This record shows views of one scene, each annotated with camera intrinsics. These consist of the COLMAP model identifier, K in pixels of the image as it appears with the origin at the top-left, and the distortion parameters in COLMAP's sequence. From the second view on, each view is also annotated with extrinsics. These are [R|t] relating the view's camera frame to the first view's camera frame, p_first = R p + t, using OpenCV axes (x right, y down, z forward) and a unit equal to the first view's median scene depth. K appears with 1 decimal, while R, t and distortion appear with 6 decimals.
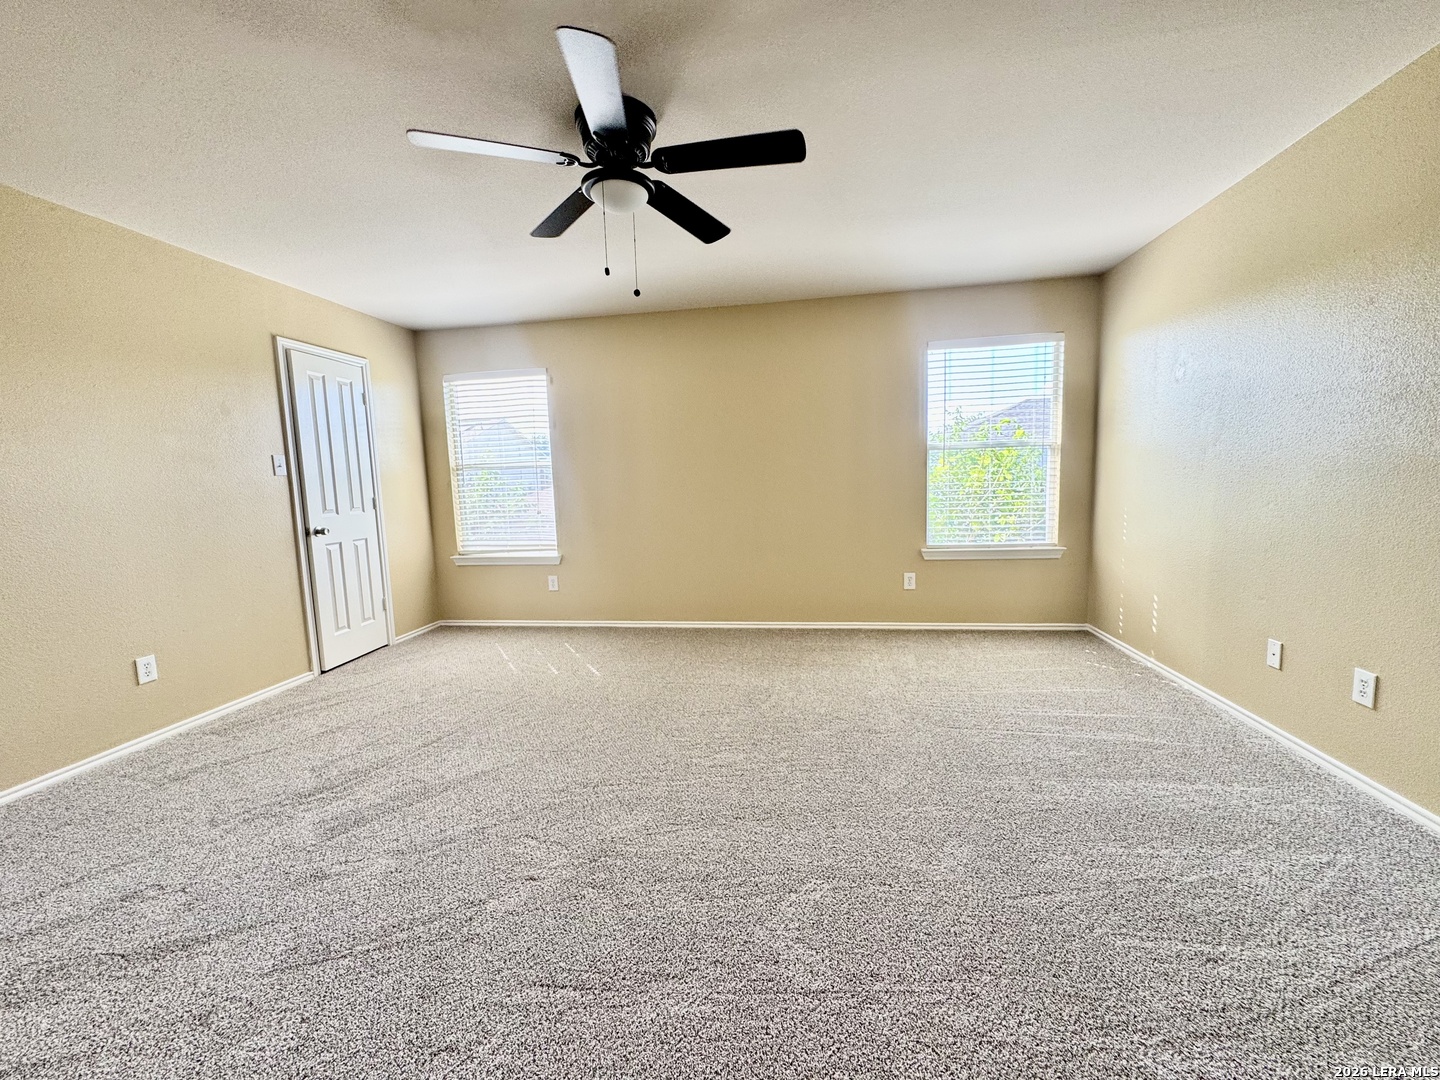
lens RADIAL K [[579.6, 0, 721.1], [0, 579.6, 560.0], [0, 0, 1]] dist [0.001620, 0.000162]
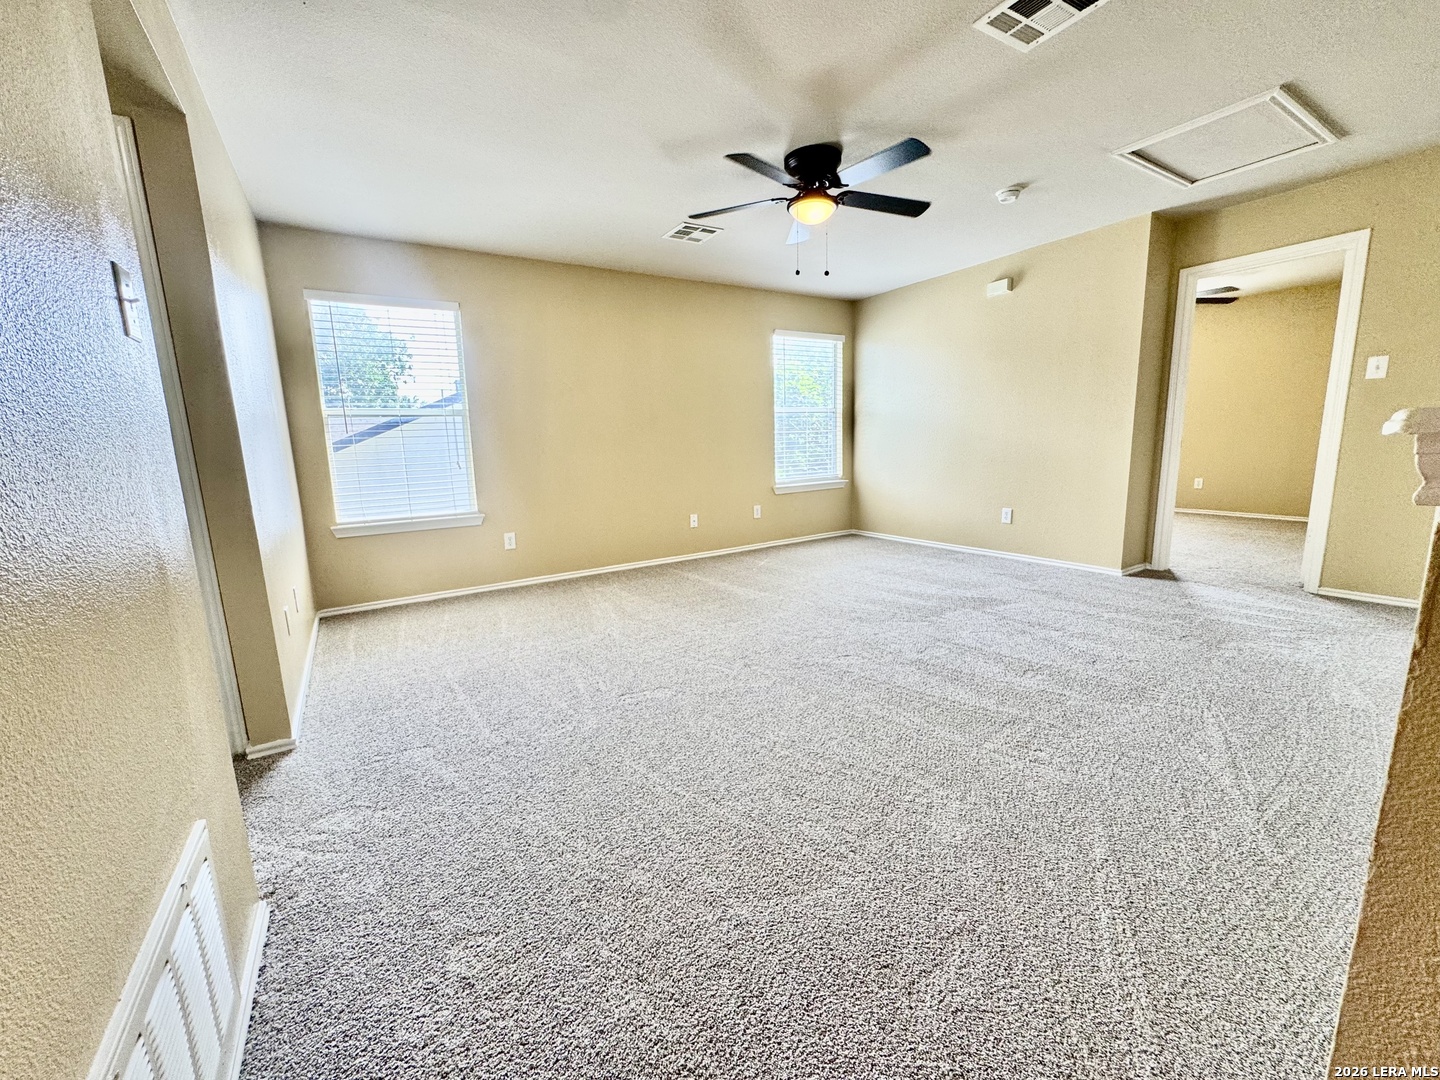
lens RADIAL K [[578.7, 0, 720.0], [0, 578.7, 540.0], [0, 0, 1]] dist [0.001335, 0.000015]
pose [[0.752763, -0.109498, 0.649121, -0.647481], [0.088376, 0.993952, 0.065179, 0.007382], [-0.652333, 0.008302, 0.757887, 0.065996]]
